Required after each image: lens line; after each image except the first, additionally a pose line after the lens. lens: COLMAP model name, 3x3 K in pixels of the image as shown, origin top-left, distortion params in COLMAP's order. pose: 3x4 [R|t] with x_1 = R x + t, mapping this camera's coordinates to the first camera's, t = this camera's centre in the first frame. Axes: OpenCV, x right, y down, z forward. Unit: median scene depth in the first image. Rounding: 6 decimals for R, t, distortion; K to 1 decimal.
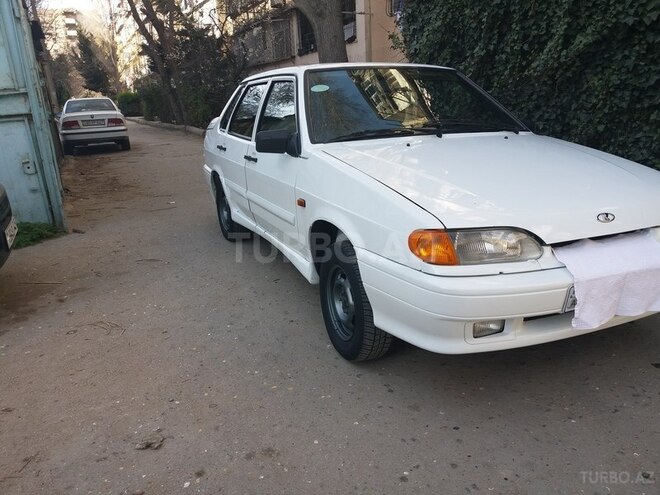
lens RADIAL K [[513.1, 0, 330.0], [0, 513.1, 247.5], [0, 0, 1]] dist [-0.003737, 0.002109]
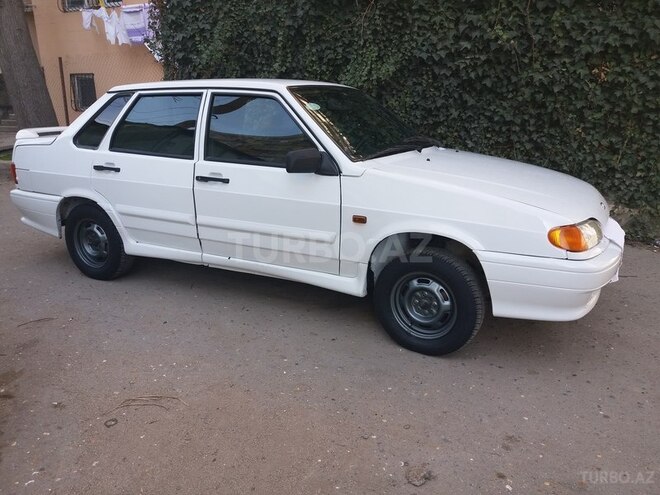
lens RADIAL K [[523.6, 0, 330.0], [0, 523.6, 247.5], [0, 0, 1]] dist [0.012224, 0.000001]
pose [[0.799084, -0.129702, 0.587062, -0.433227], [0.141486, 0.989597, 0.026051, -0.040399], [-0.584334, 0.062244, 0.809123, 0.116577]]
